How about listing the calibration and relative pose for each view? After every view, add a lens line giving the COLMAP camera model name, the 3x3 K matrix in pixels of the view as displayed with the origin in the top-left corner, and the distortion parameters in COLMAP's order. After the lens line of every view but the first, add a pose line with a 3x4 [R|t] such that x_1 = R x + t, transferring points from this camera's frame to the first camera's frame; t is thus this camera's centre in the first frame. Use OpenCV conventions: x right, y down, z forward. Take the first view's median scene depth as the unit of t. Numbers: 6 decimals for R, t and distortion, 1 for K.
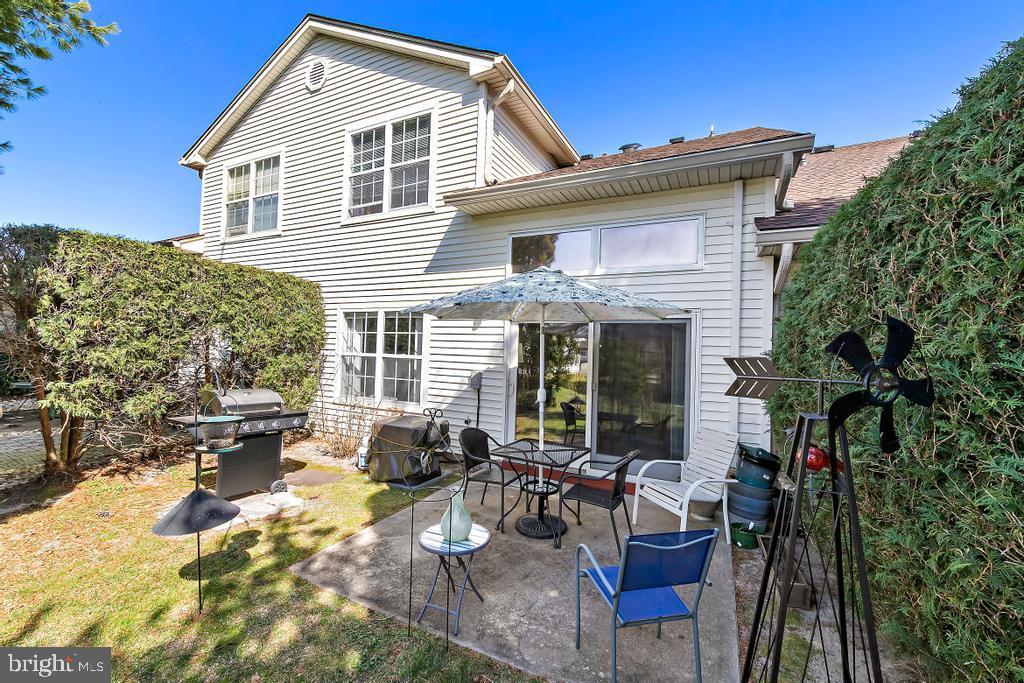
lens RADIAL K [[456.7, 0, 512.0], [0, 456.7, 341.5], [0, 0, 1]] dist [0.000960, 0.000236]
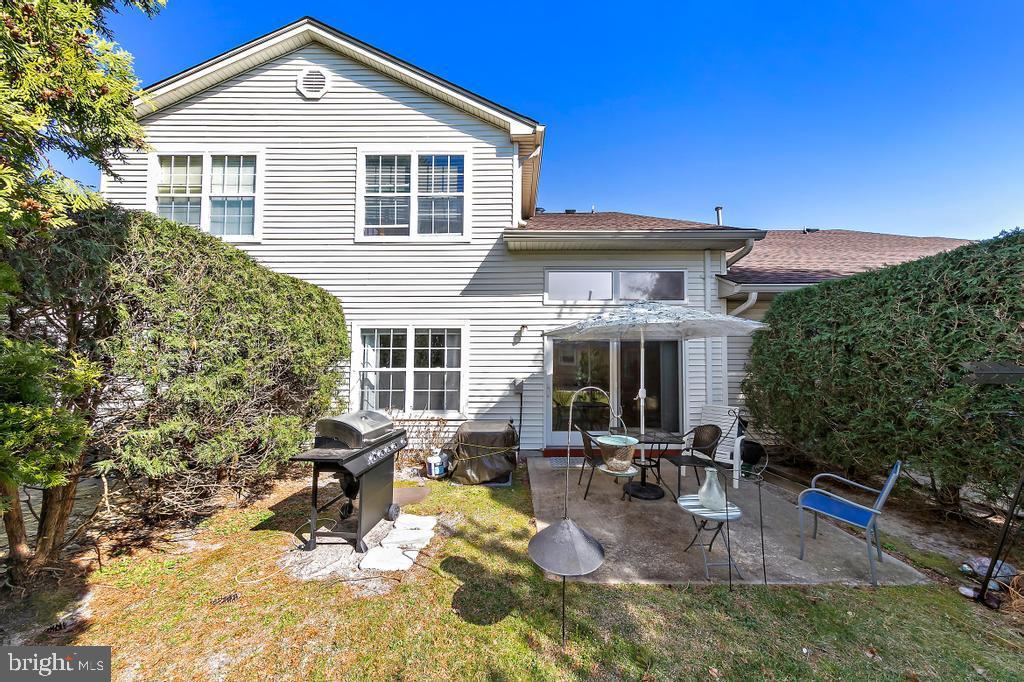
lens RADIAL K [[351.0, 0, 516.0], [0, 351.0, 348.2], [0, 0, 1]] dist [0.003803, 0.000020]
pose [[0.875208, -0.018094, 0.483407, -0.479617], [0.021015, 0.999779, -0.000626, -0.014438], [-0.483289, 0.010707, 0.875395, 0.167407]]
